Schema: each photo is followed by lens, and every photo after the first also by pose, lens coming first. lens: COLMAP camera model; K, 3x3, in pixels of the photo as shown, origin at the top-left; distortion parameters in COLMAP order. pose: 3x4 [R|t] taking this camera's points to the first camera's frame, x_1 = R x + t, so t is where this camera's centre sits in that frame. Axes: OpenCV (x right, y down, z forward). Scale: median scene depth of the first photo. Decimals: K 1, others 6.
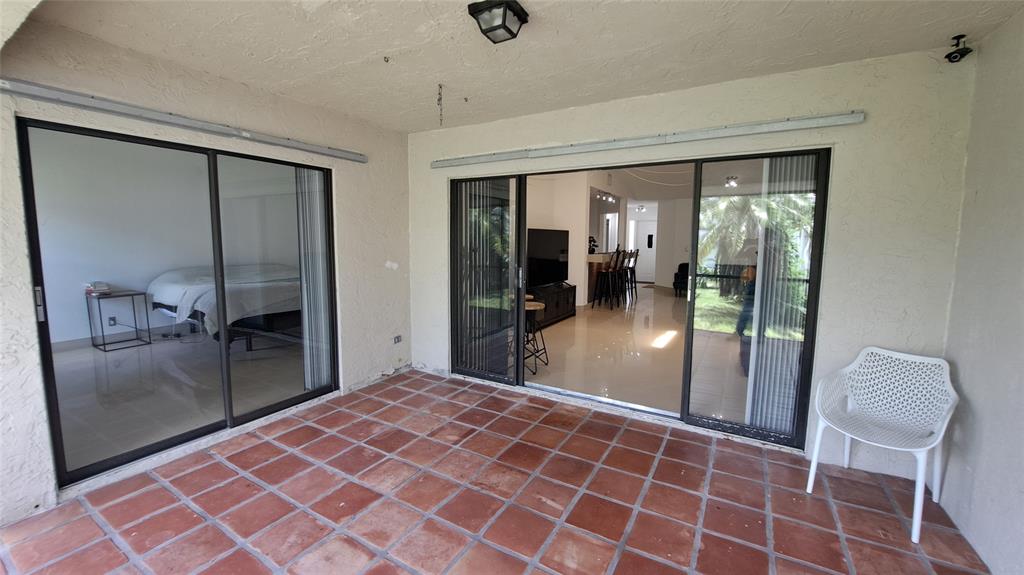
lens RADIAL K [[405.2, 0, 509.9], [0, 405.2, 284.8], [0, 0, 1]] dist [-0.014619, -0.000557]
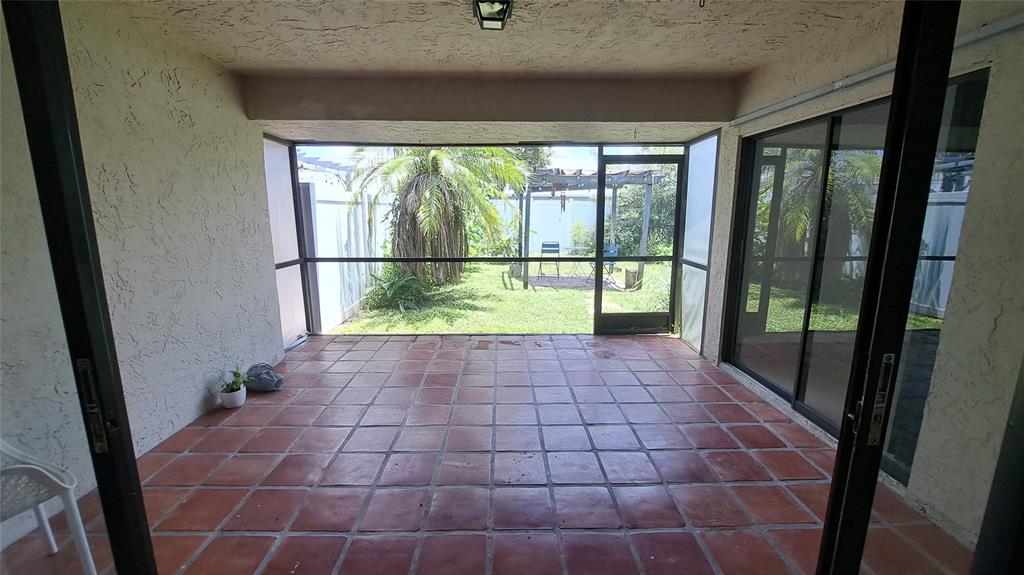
lens RADIAL K [[405.2, 0, 511.0], [0, 405.2, 286.8], [0, 0, 1]] dist [-0.014619, -0.000557]
pose [[-0.853149, 0.087732, -0.514237, 0.359311], [-0.066368, 0.959493, 0.273803, -0.143755], [0.517428, 0.267724, -0.812768, 1.357989]]
